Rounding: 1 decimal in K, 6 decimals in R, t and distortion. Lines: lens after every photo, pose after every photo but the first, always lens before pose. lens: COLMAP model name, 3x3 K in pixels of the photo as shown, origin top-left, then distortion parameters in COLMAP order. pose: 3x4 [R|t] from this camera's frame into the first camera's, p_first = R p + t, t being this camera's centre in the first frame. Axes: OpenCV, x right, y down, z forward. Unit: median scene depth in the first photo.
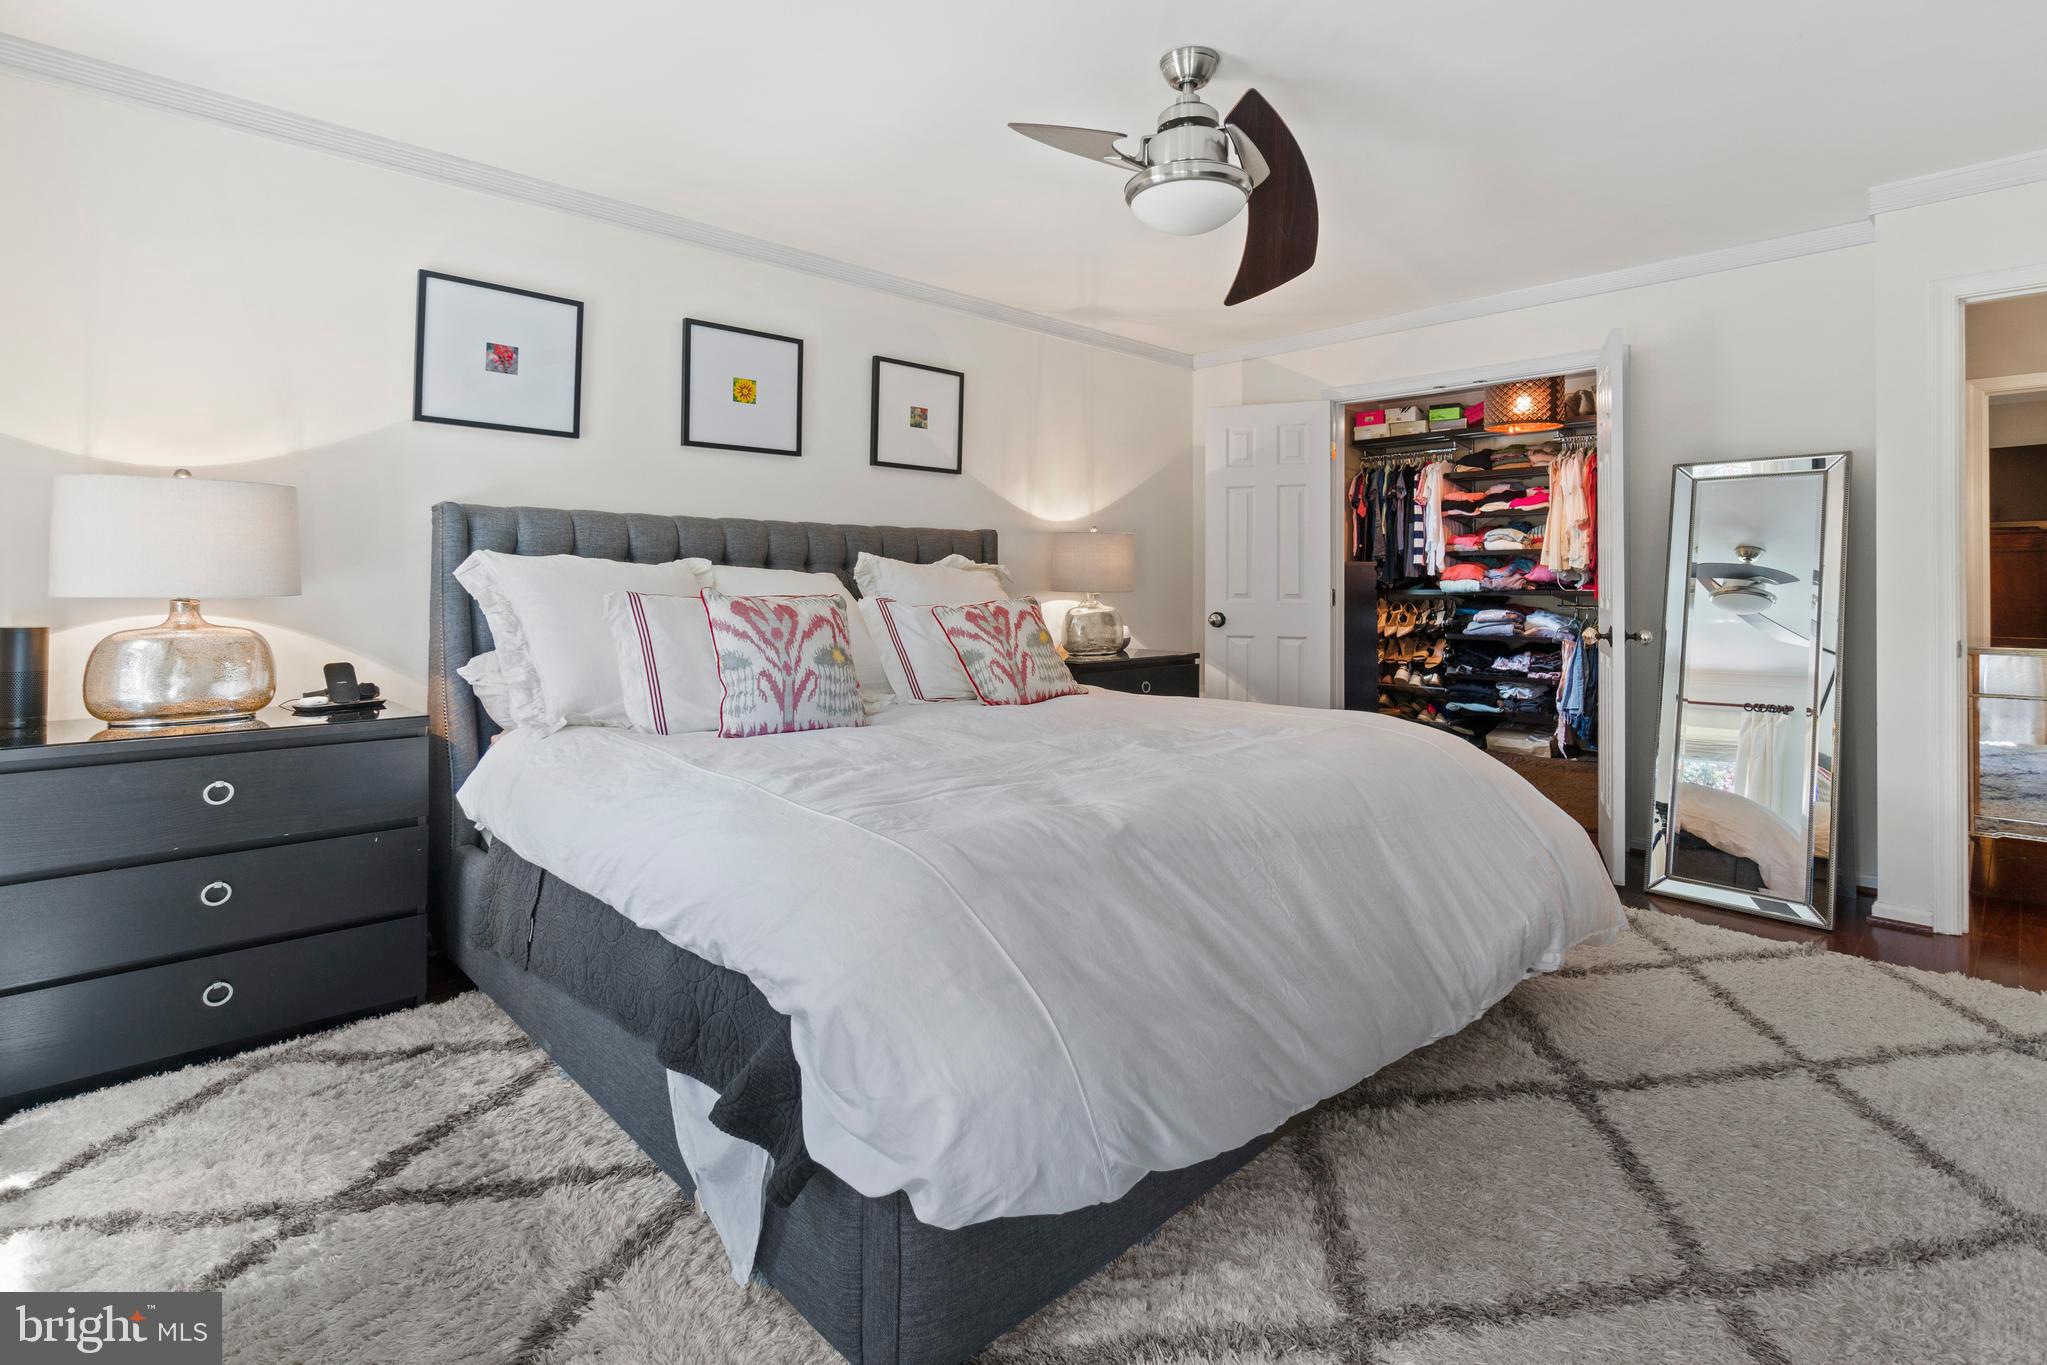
lens RADIAL K [[931.2, 0, 1020.2], [0, 931.2, 562.4], [0, 0, 1]] dist [0.001485, 0.000123]
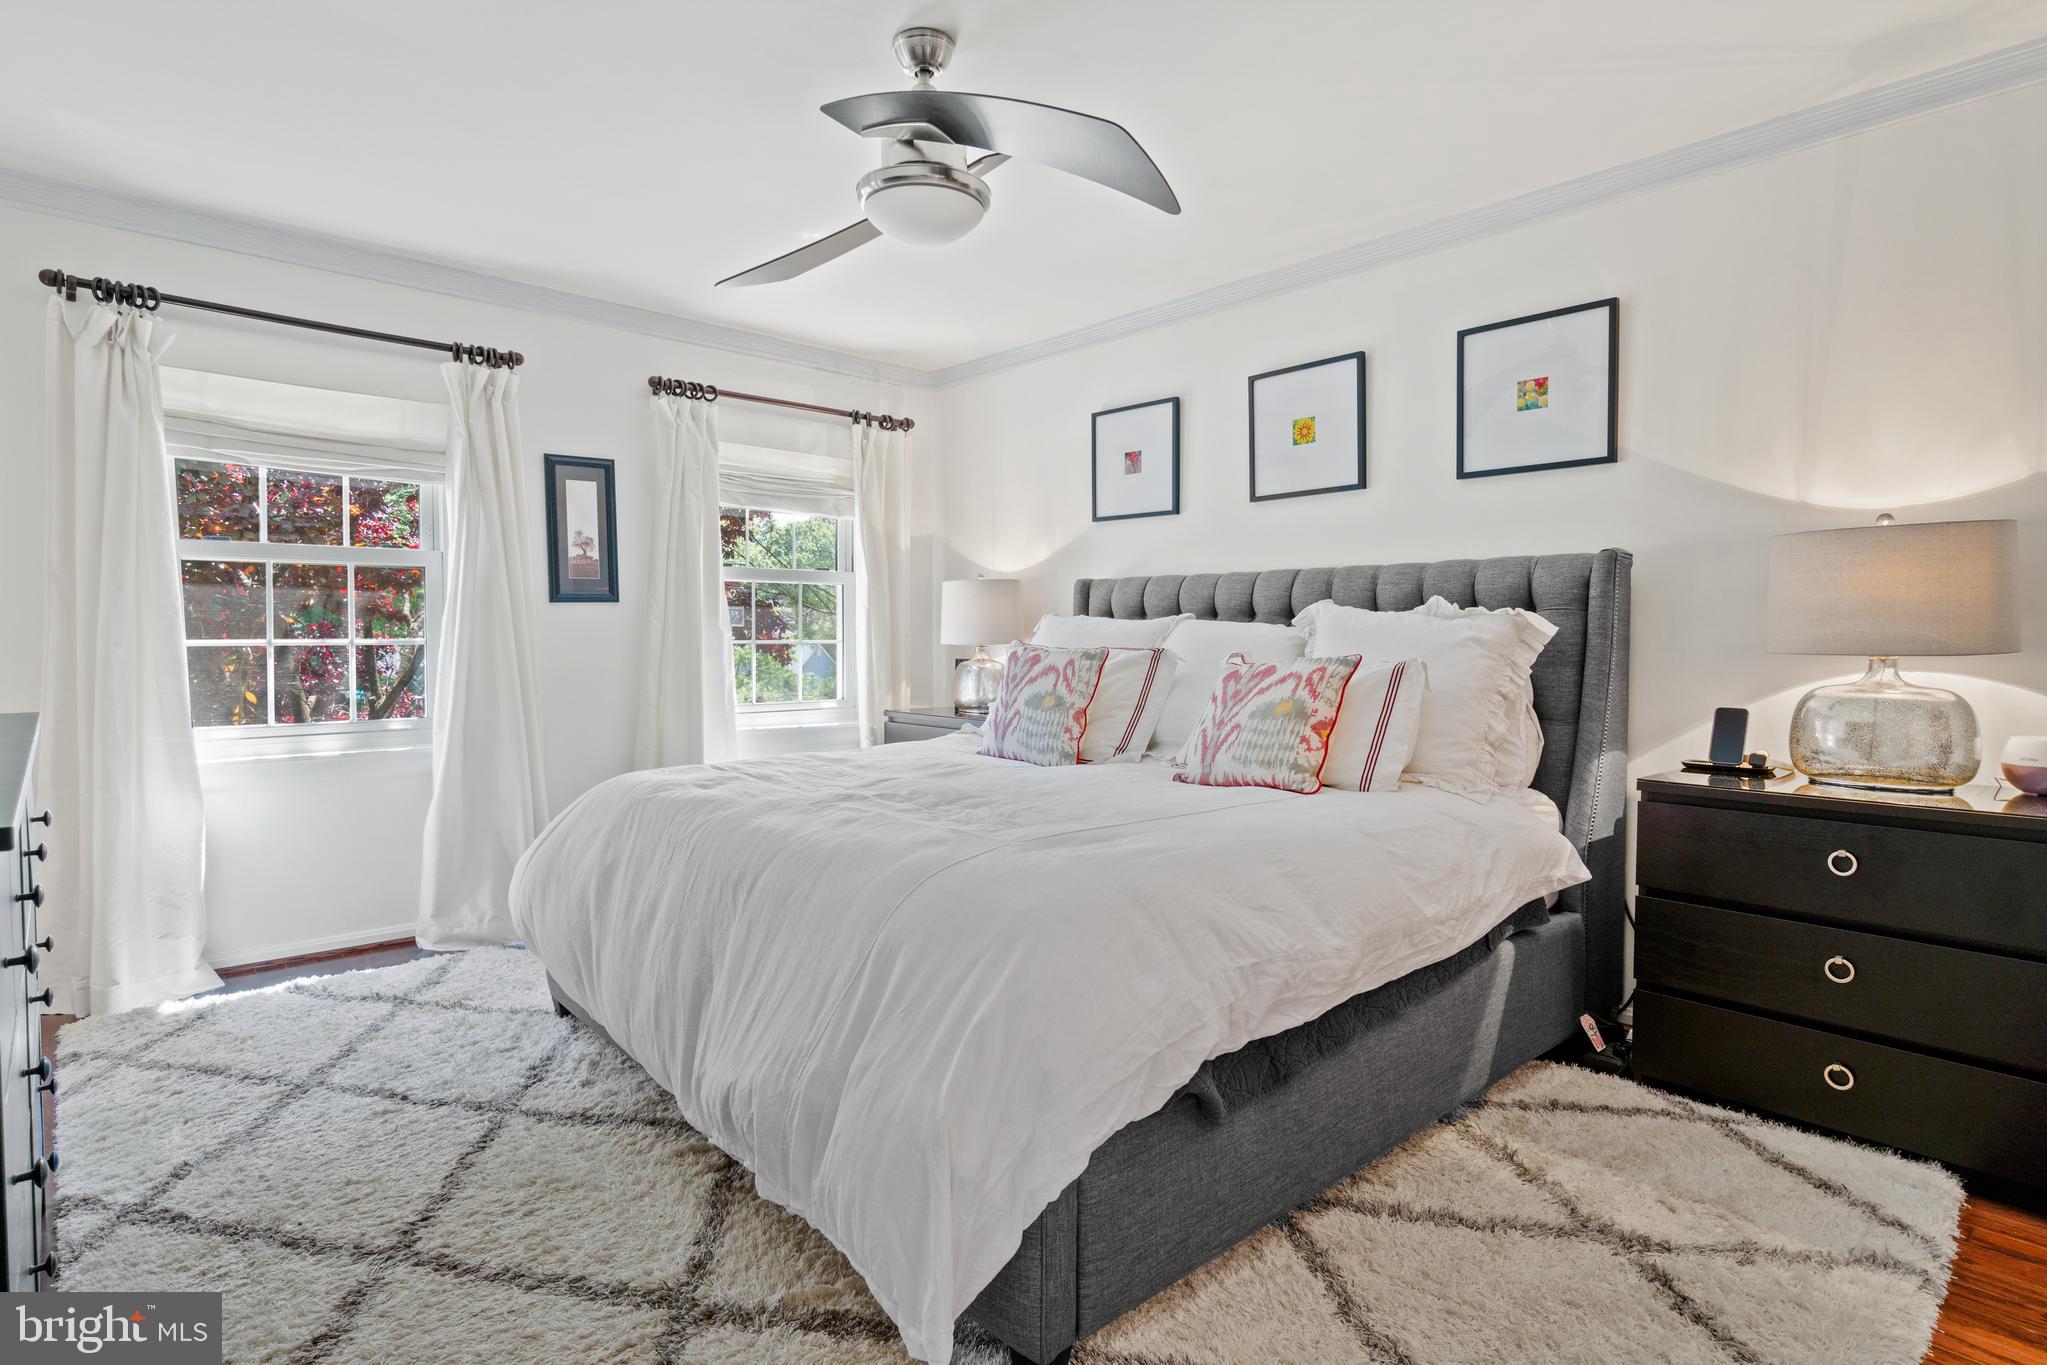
lens RADIAL K [[1075.7, 0, 1021.8], [0, 1075.7, 682.6], [0, 0, 1]] dist [-0.002072, -0.000121]
pose [[-0.014912, 0.041603, -0.999023, 0.806650], [0.022914, 0.998886, 0.041255, 0.018007], [0.999626, -0.022276, -0.015848, 0.732536]]
